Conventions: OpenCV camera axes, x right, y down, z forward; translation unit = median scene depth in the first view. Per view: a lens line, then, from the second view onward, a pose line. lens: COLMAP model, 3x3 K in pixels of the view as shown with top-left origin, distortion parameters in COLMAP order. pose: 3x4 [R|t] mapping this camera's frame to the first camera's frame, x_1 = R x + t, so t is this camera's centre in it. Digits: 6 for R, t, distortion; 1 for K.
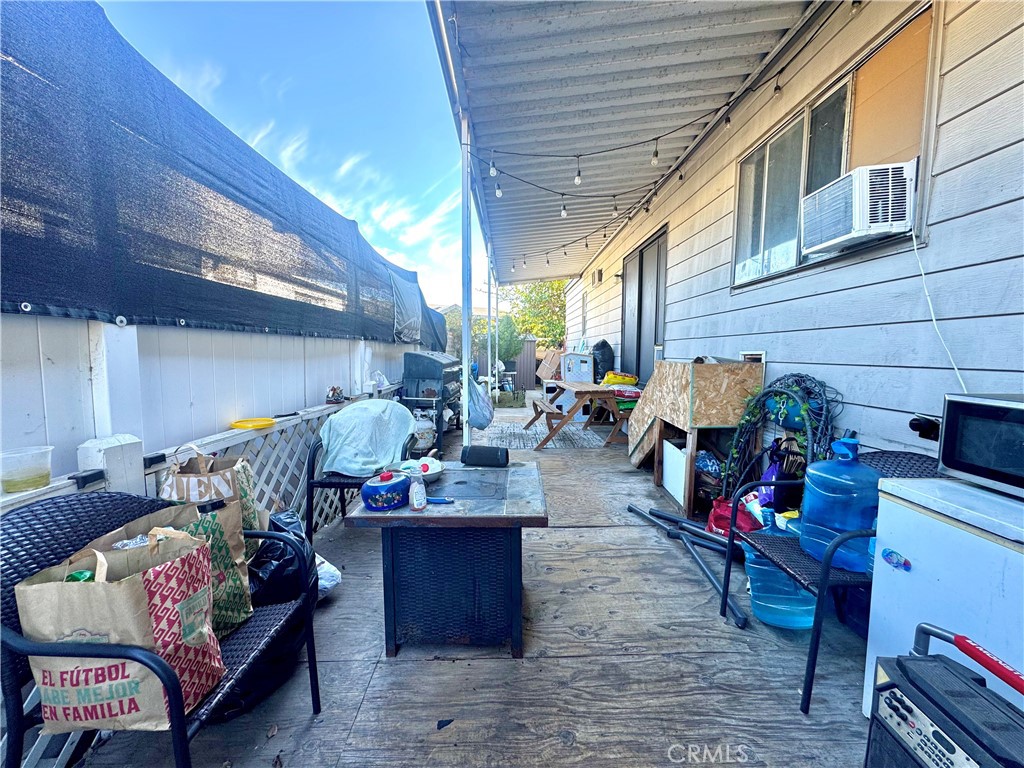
lens RADIAL K [[409.7, 0, 511.8], [0, 409.7, 384.4], [0, 0, 1]] dist [-0.002529, 0.000030]
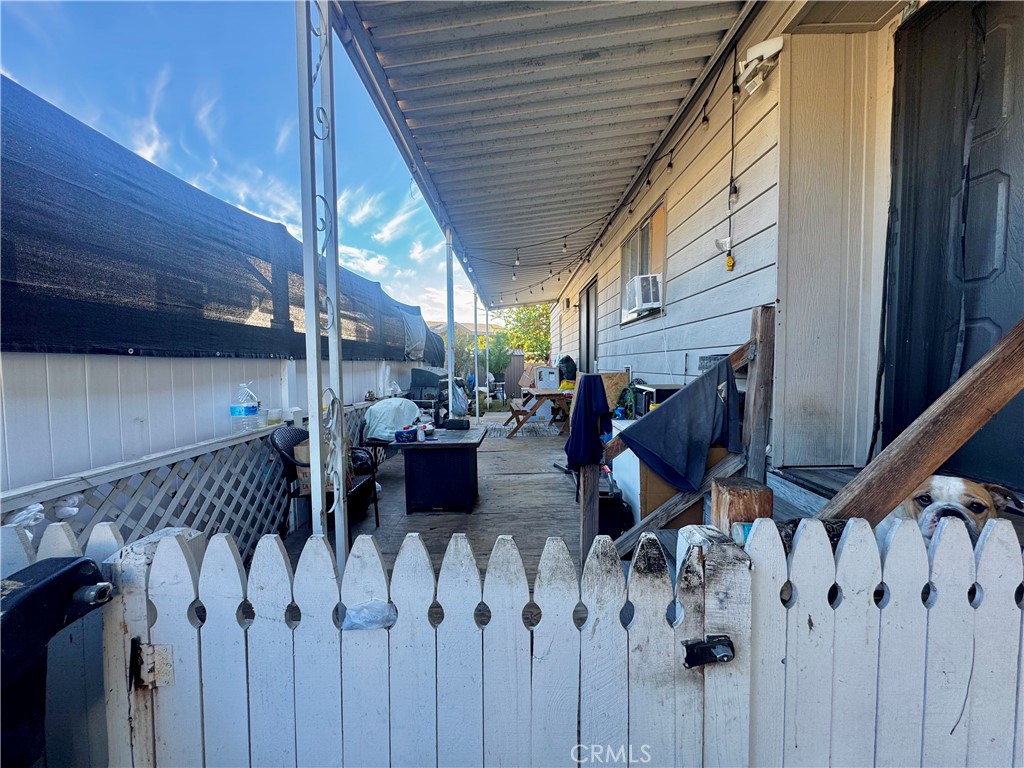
lens RADIAL K [[409.7, 0, 512.0], [0, 409.7, 383.7], [0, 0, 1]] dist [-0.002529, 0.000030]
pose [[0.999867, -0.013627, -0.008991, 0.097964], [0.013341, 0.999426, -0.031149, 0.024076], [0.009411, 0.031025, 0.999474, -0.415396]]
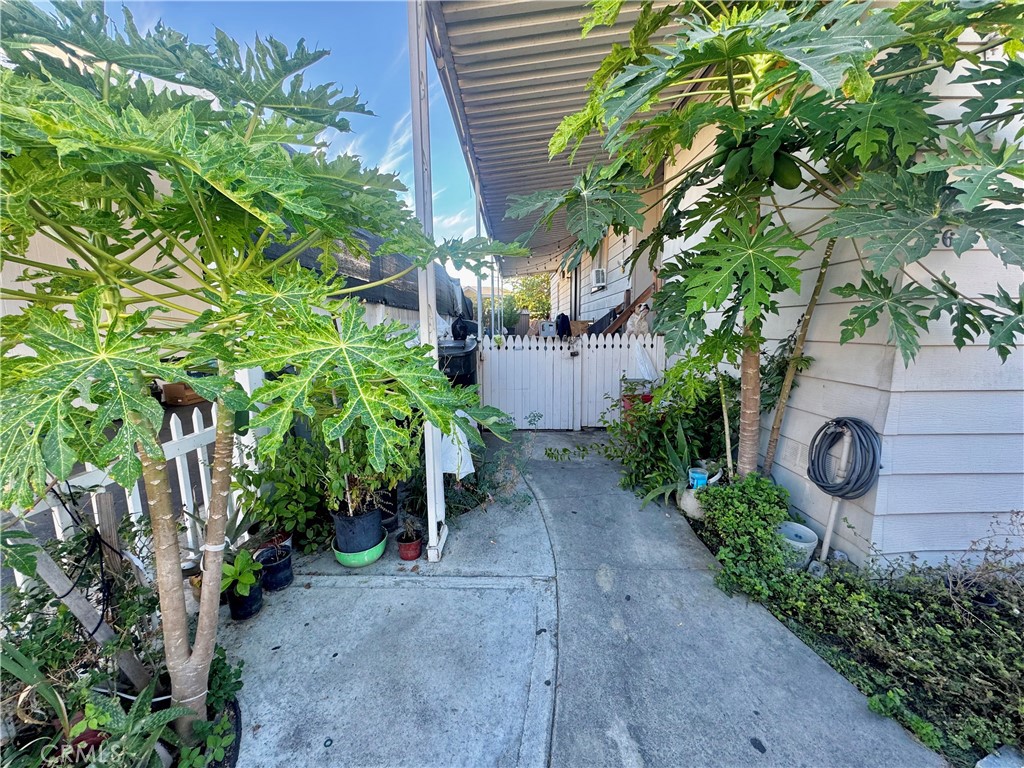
lens RADIAL K [[409.7, 0, 514.6], [0, 409.7, 381.5], [0, 0, 1]] dist [-0.002529, 0.000030]
pose [[0.999868, -0.015522, -0.004732, 0.030685], [0.015759, 0.998358, 0.055064, 0.136612], [0.003870, -0.055131, 0.998472, -1.253222]]
